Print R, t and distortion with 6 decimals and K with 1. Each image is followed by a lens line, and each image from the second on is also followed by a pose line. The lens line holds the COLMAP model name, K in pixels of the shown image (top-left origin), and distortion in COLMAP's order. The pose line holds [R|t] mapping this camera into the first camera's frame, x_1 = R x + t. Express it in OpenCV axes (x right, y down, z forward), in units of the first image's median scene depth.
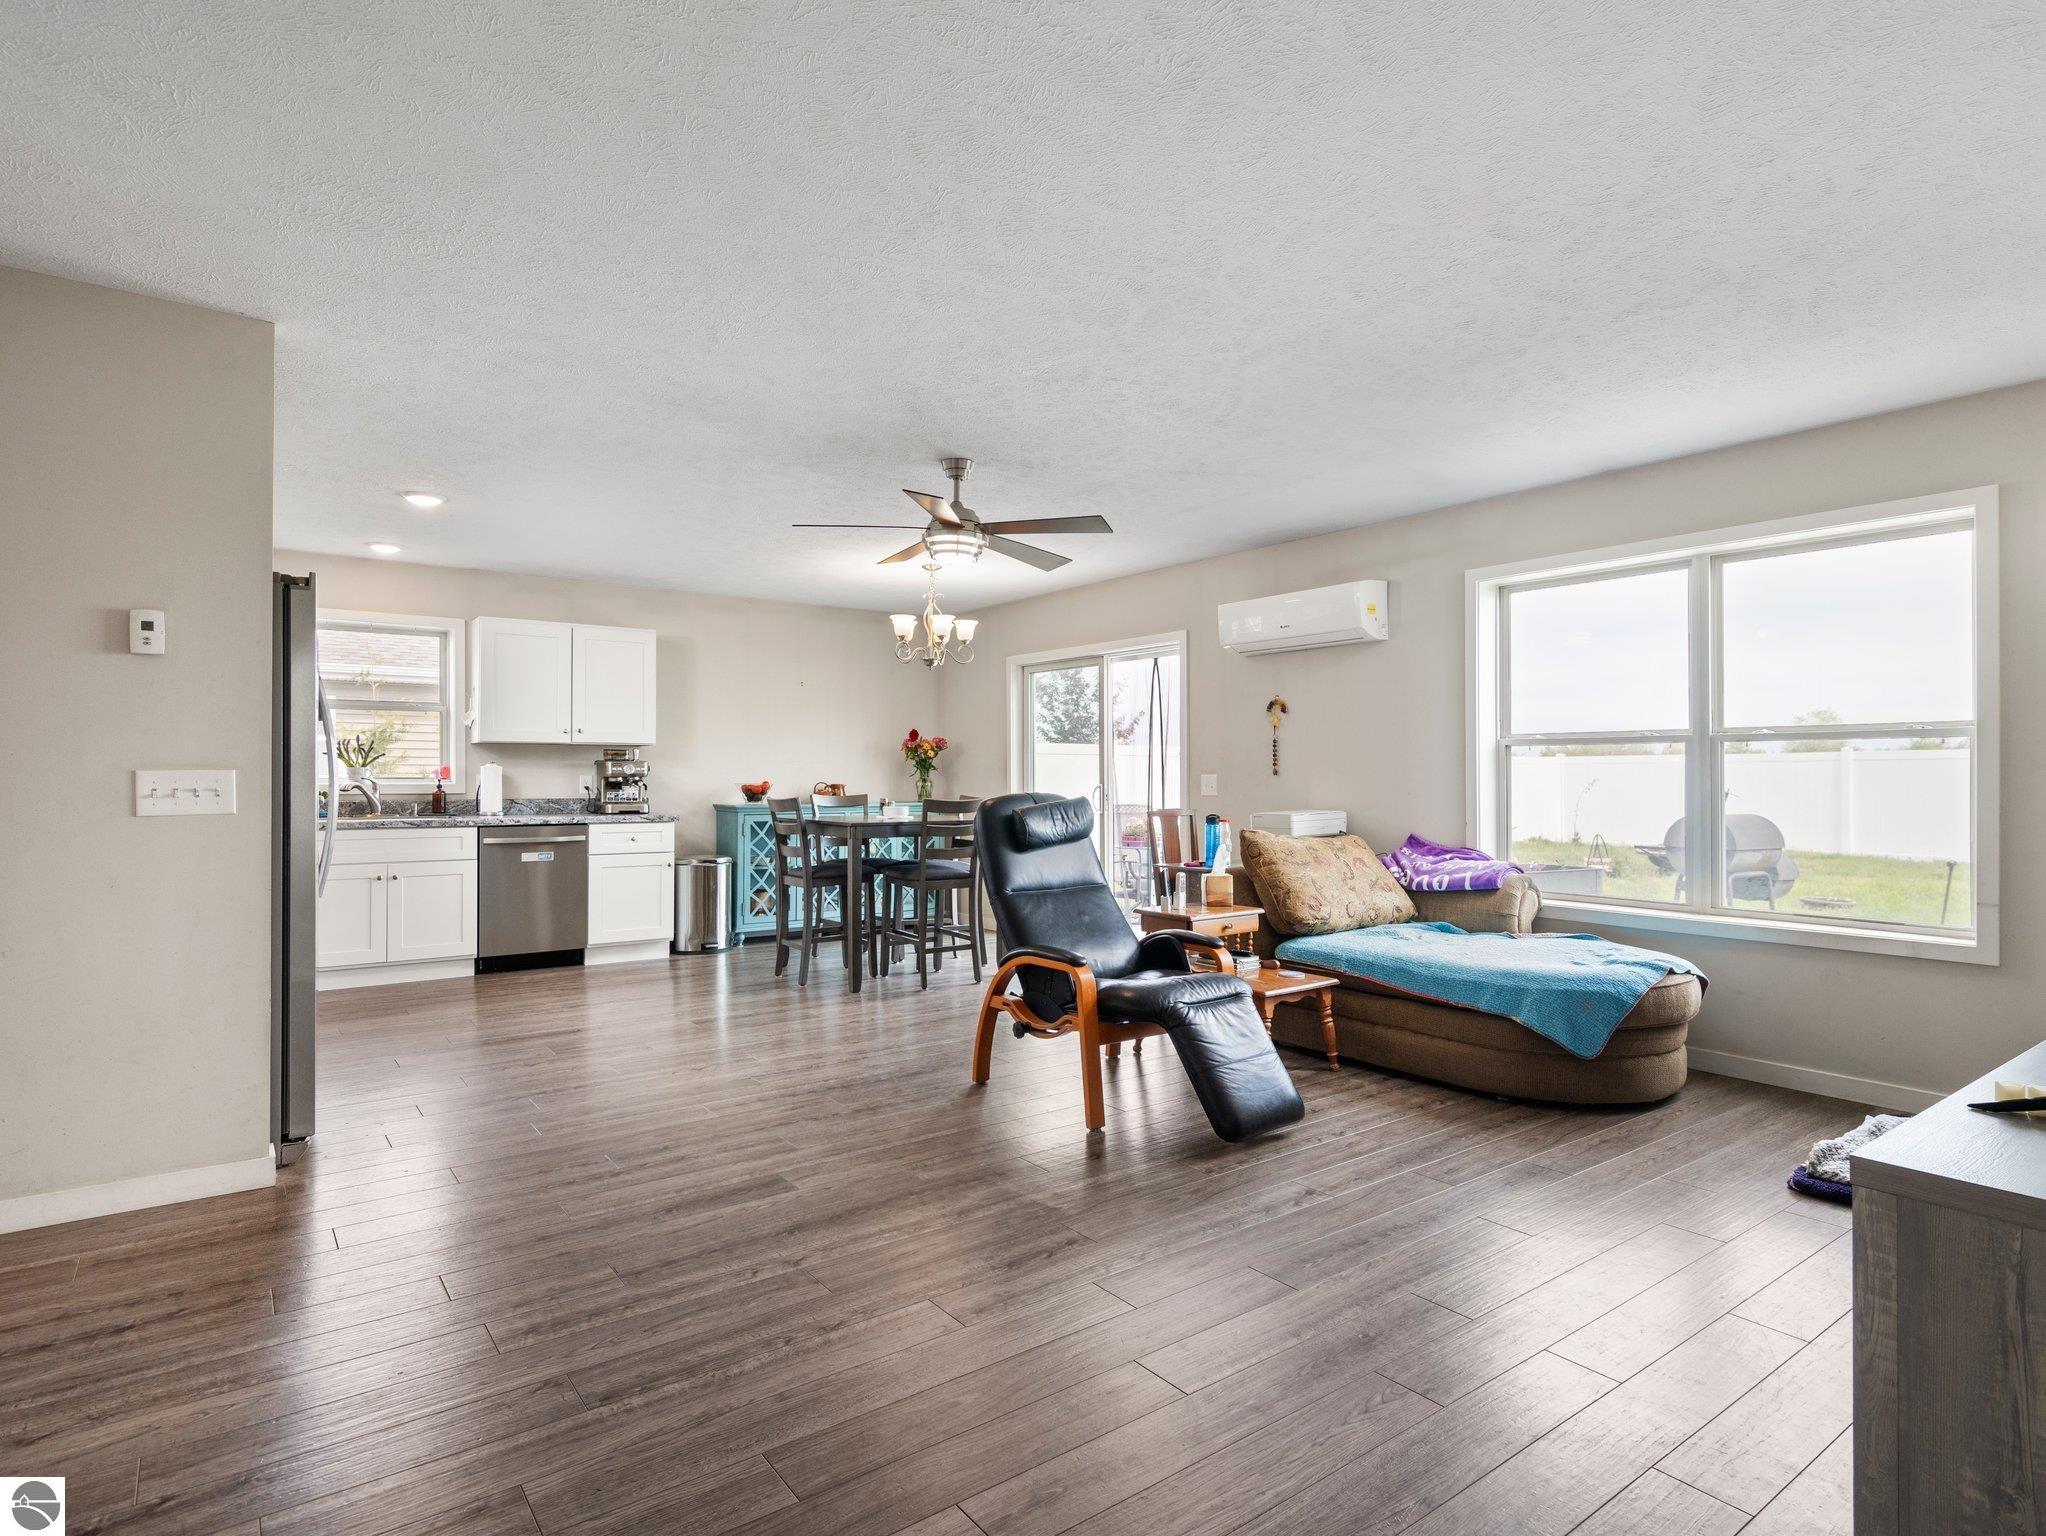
lens RADIAL K [[1128.6, 0, 1026.9], [0, 1128.6, 761.8], [0, 0, 1]] dist [0.012739, -0.000660]
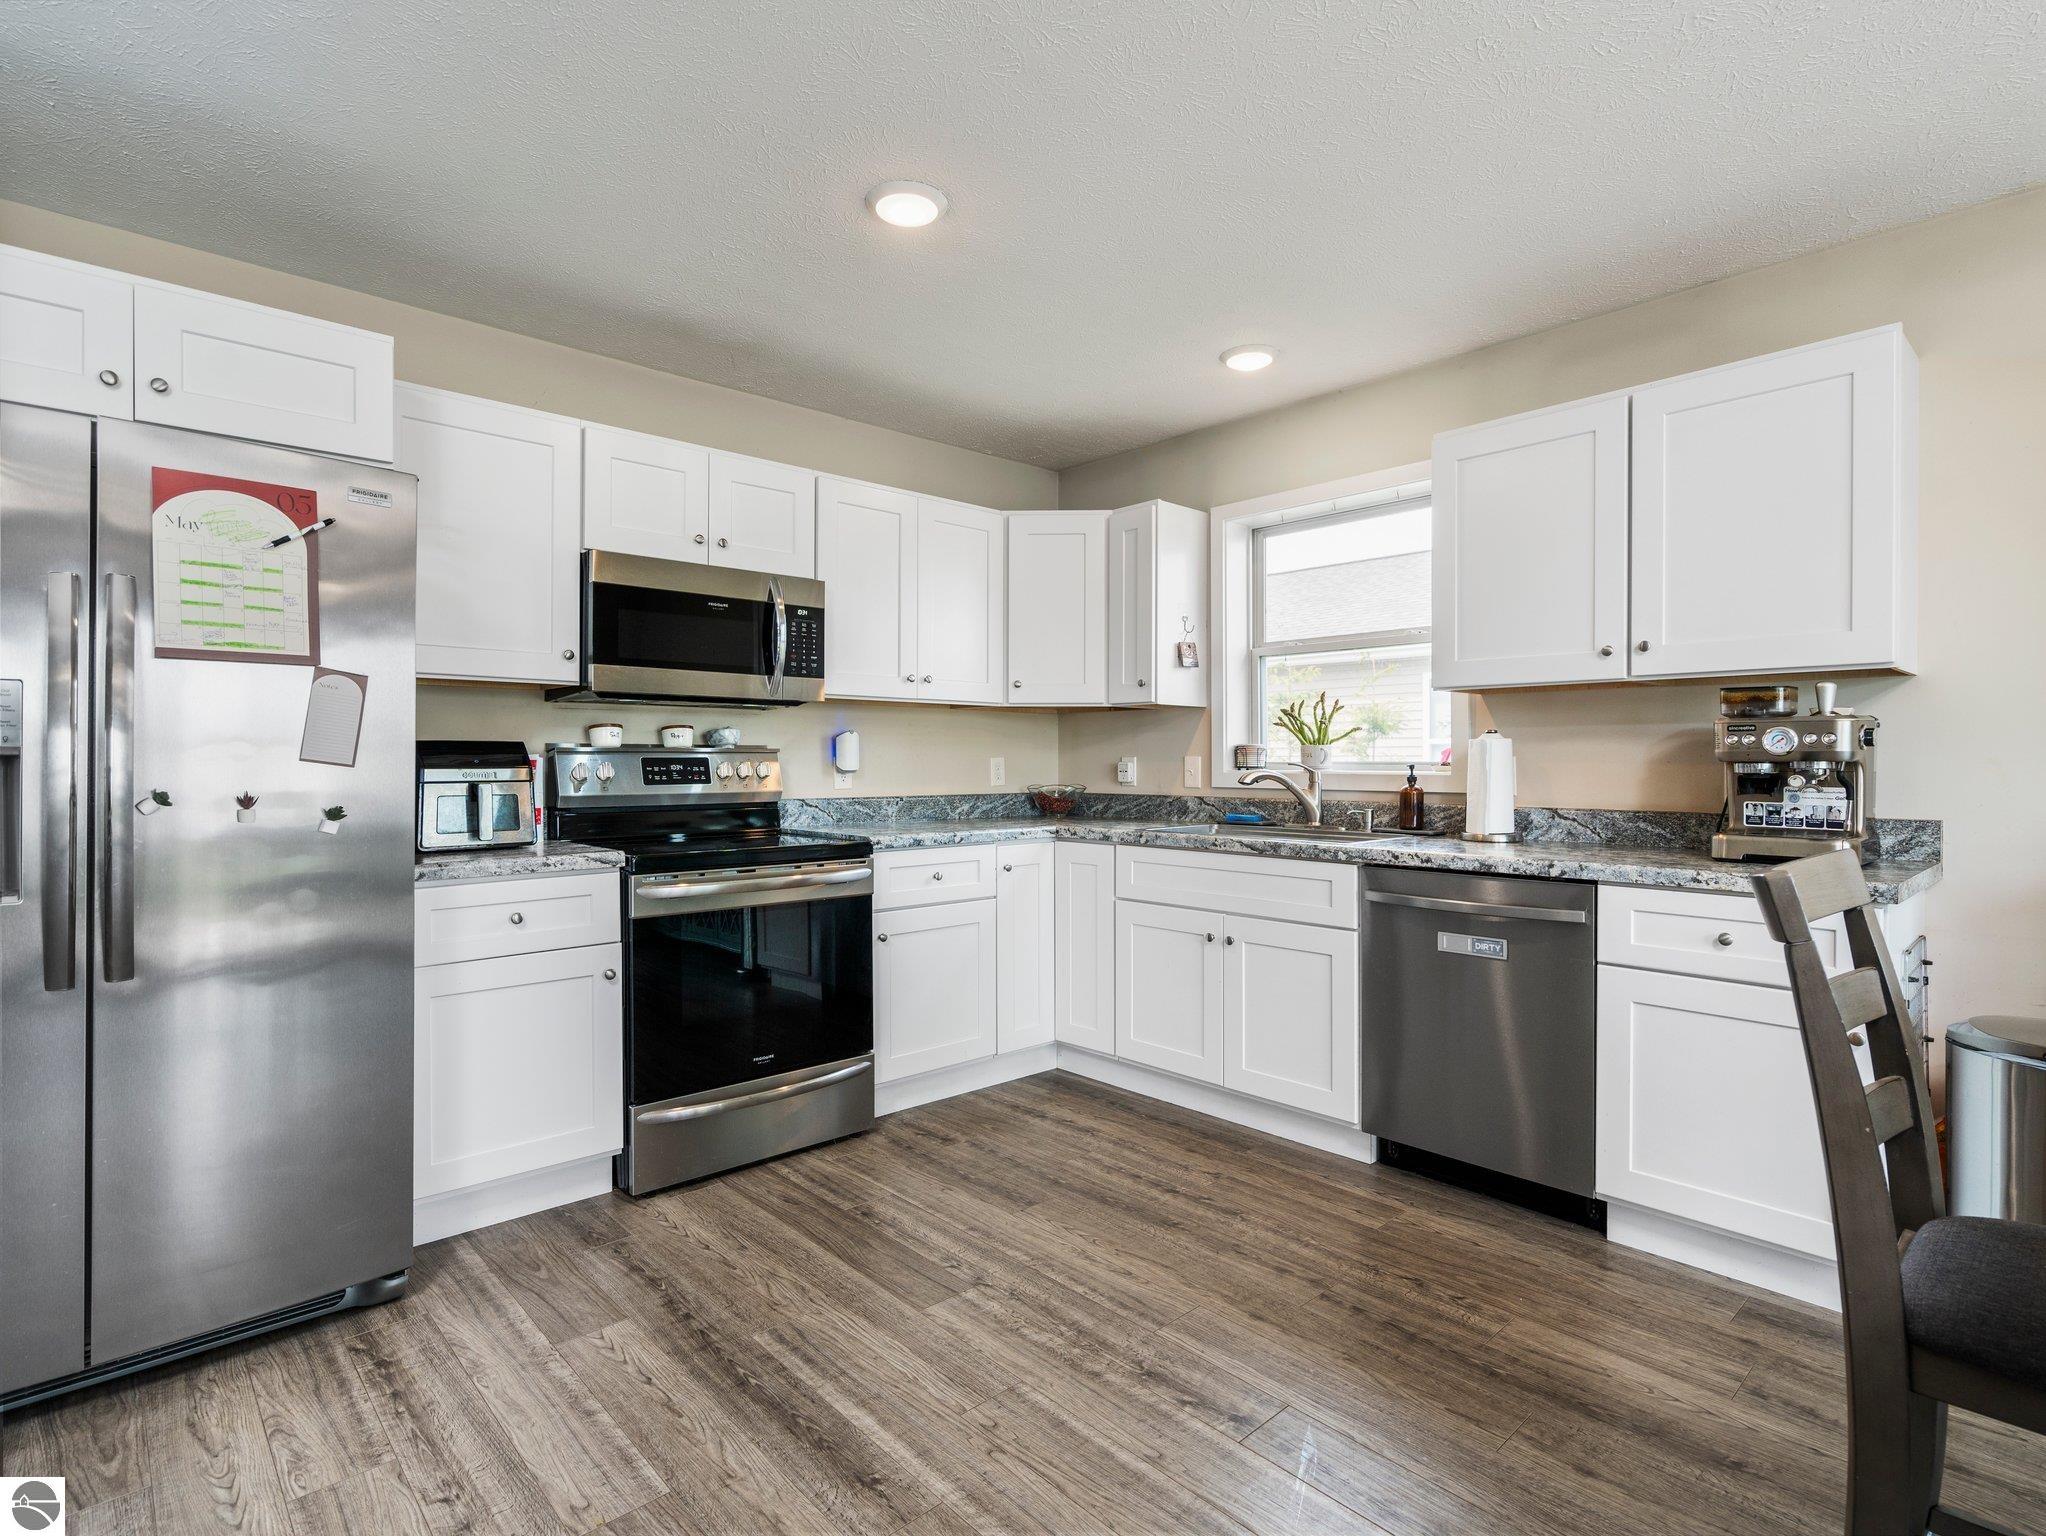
lens RADIAL K [[1033.5, 0, 1014.3], [0, 1033.5, 764.0], [0, 0, 1]] dist [0.003071, -0.000668]
pose [[0.102210, 0.004763, -0.994751, -0.051848], [0.015258, 0.999863, 0.006356, 0.008278], [0.994646, -0.015827, 0.102124, 0.717773]]
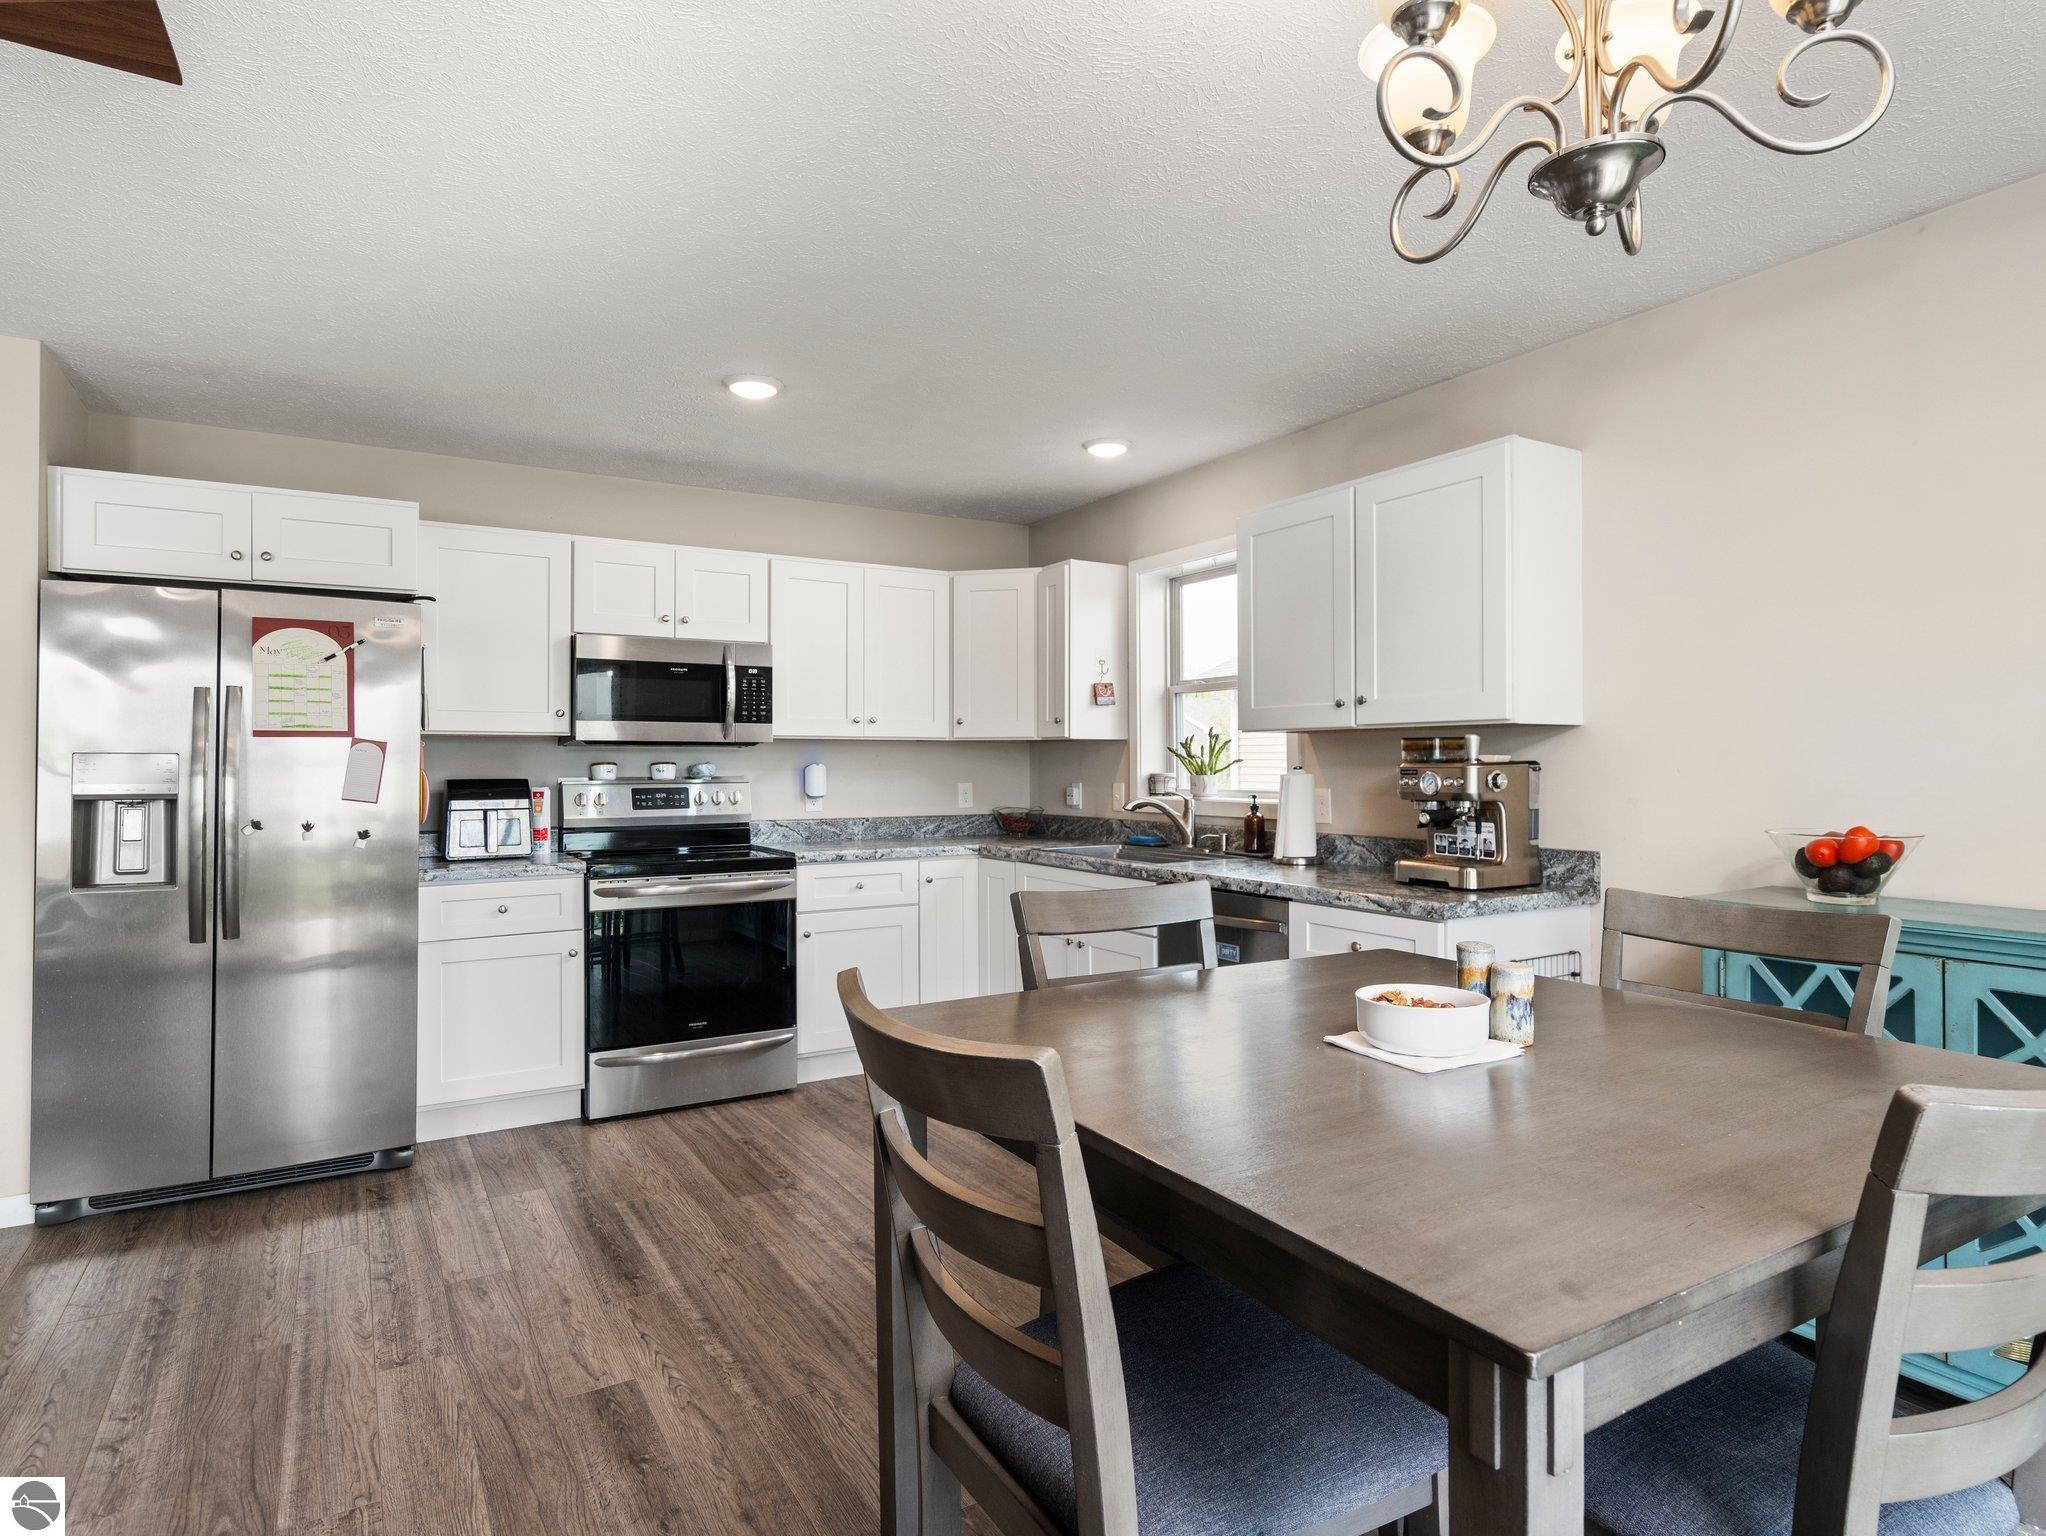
lens RADIAL K [[1128.6, 0, 1010.5], [0, 1128.6, 755.6], [0, 0, 1]] dist [0.012739, -0.000660]
pose [[-0.101952, -0.006962, -0.994765, 0.085969], [0.018446, 0.999790, -0.008888, -0.002702], [0.994618, -0.019256, -0.101802, 0.875113]]
